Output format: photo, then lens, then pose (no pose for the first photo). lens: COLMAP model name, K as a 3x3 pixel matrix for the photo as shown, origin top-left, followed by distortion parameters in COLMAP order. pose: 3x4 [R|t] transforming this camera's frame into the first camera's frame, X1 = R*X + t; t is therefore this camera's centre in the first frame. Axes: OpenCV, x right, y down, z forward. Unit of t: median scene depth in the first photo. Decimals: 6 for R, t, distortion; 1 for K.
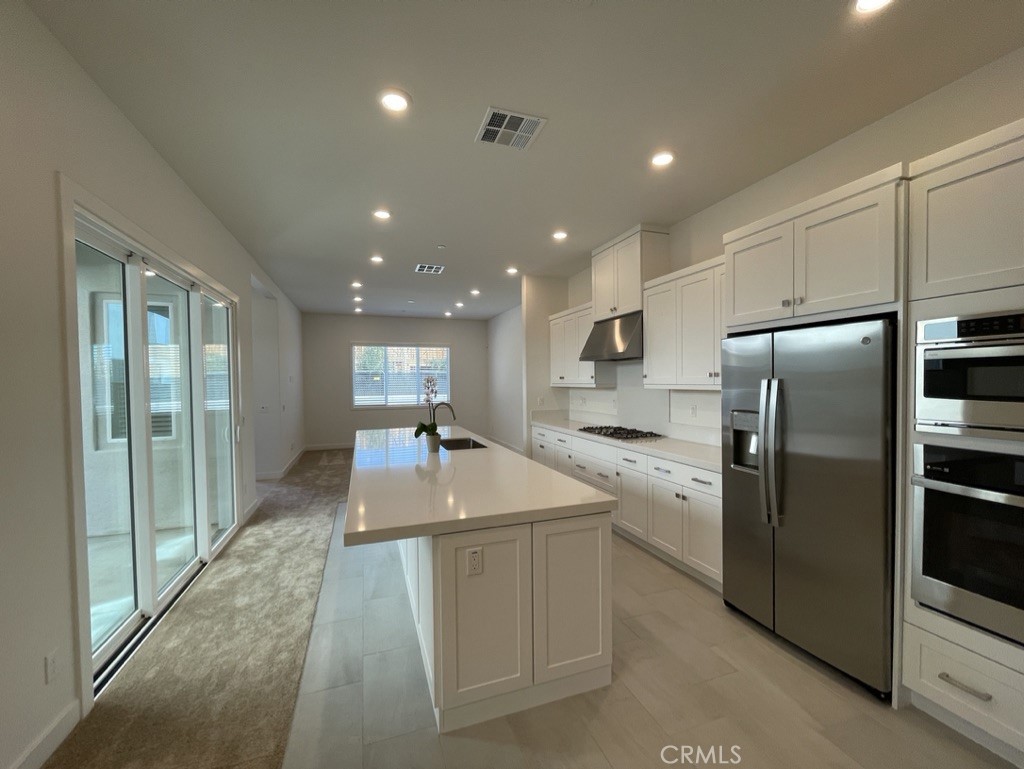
lens RADIAL K [[416.2, 0, 511.8], [0, 416.2, 389.4], [0, 0, 1]] dist [-0.001977, -0.000660]
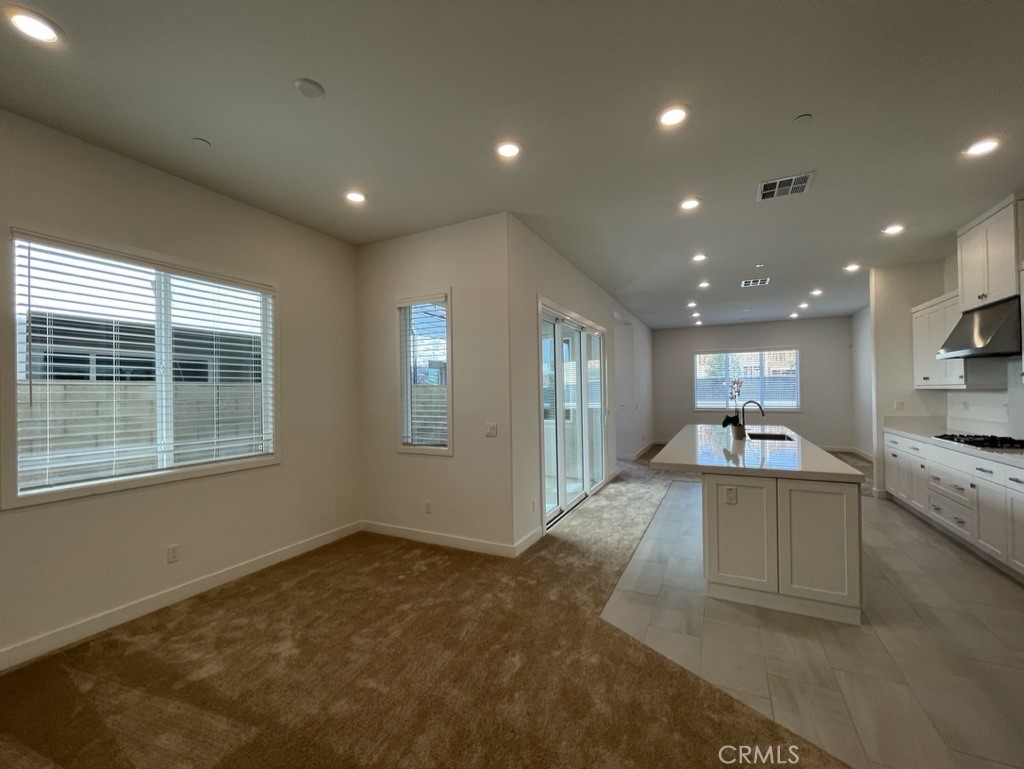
lens RADIAL K [[416.2, 0, 511.8], [0, 416.2, 389.4], [0, 0, 1]] dist [-0.001977, -0.000660]
pose [[0.689155, -0.004227, -0.724601, 0.229186], [-0.007657, 0.999885, -0.013115, 0.018892], [0.724573, 0.014587, 0.689043, -0.328407]]
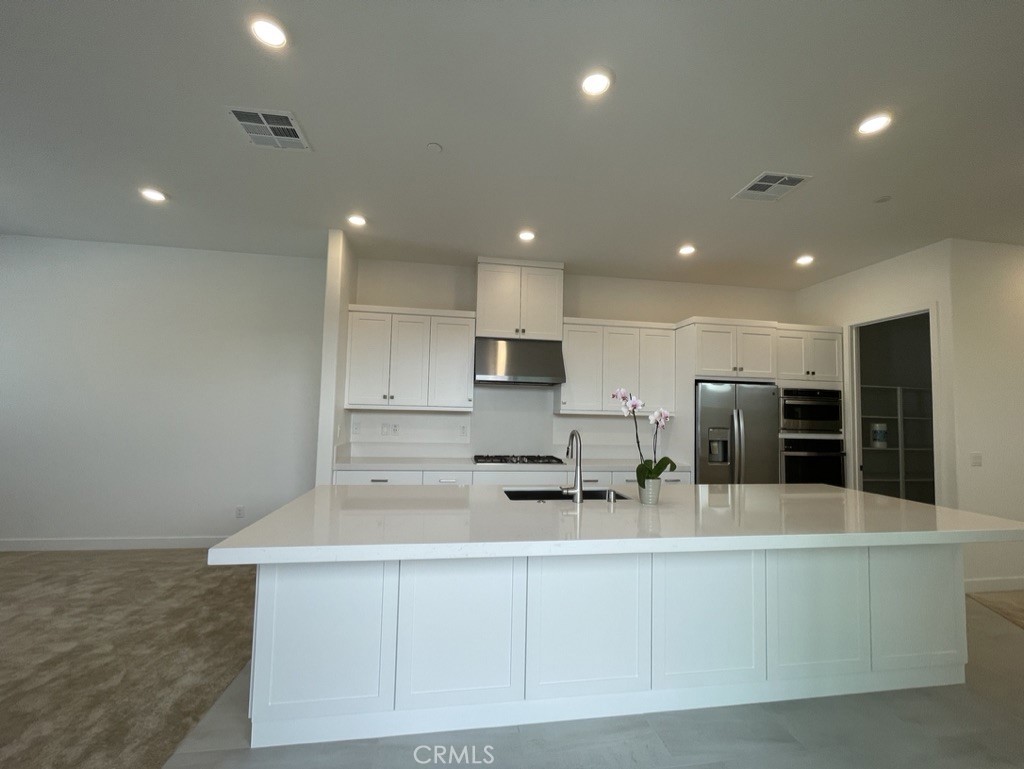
lens RADIAL K [[416.2, 0, 511.8], [0, 416.2, 389.4], [0, 0, 1]] dist [-0.001977, -0.000660]
pose [[0.188647, 0.071955, 0.979405, -0.818391], [-0.004914, 0.997369, -0.072328, 0.014703], [-0.982033, 0.008832, 0.188504, 0.991080]]
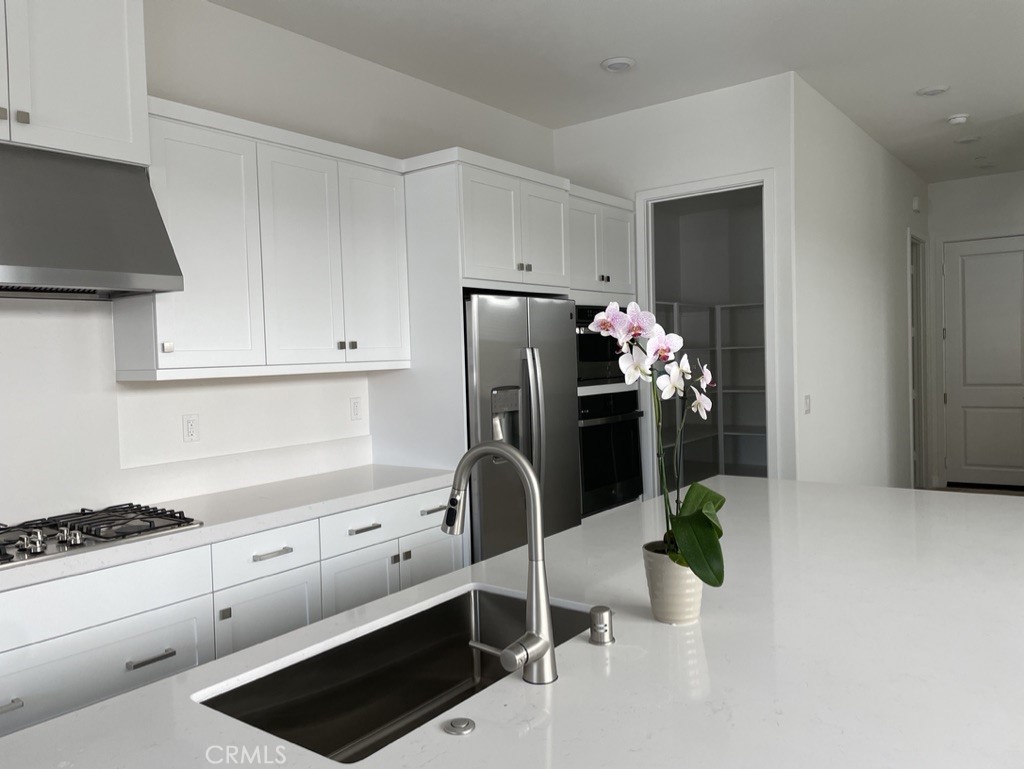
lens RADIAL K [[791.9, 0, 512.0], [0, 791.9, 384.5], [0, 0, 1]] dist [0.009049, 0.000639]
pose [[-0.550444, -0.001026, 0.834871, -0.487943], [0.057864, 0.997548, 0.039376, -0.009593], [-0.832864, 0.069983, -0.549035, 1.217624]]
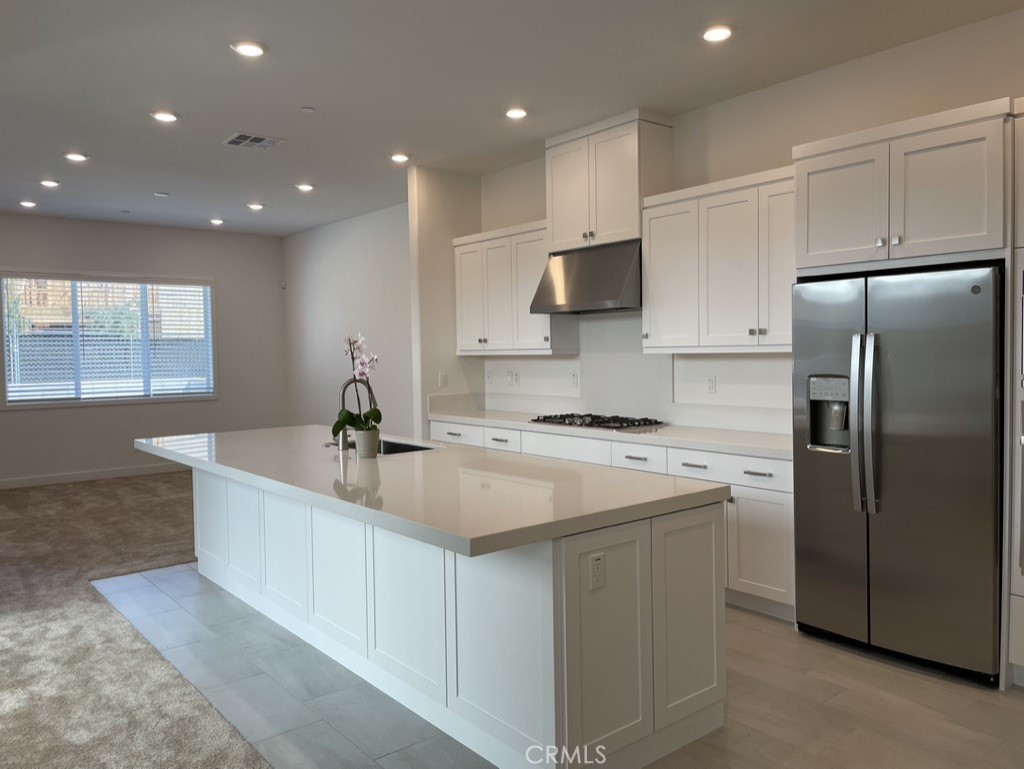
lens RADIAL K [[768.8, 0, 513.4], [0, 768.8, 380.1], [0, 0, 1]] dist [0.098522, -0.128741]
pose [[0.941159, -0.017640, 0.337505, -0.335344], [0.013072, 0.999790, 0.015801, 0.019332], [-0.337713, -0.010459, 0.941191, -0.130367]]
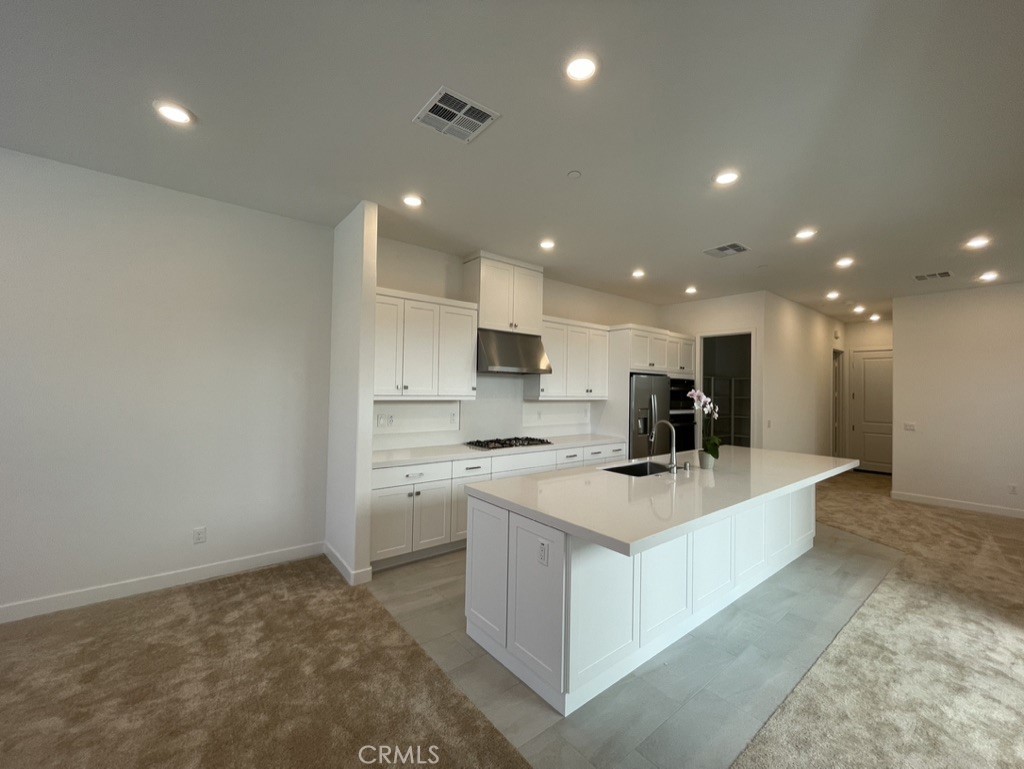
lens RADIAL K [[415.8, 0, 511.9], [0, 415.8, 381.9], [0, 0, 1]] dist [-0.003820, -0.000449]
pose [[-0.328214, 0.024567, 0.944284, -0.873518], [0.006623, 0.999697, -0.023707, -0.029540], [-0.944580, -0.001527, -0.328277, 1.590671]]
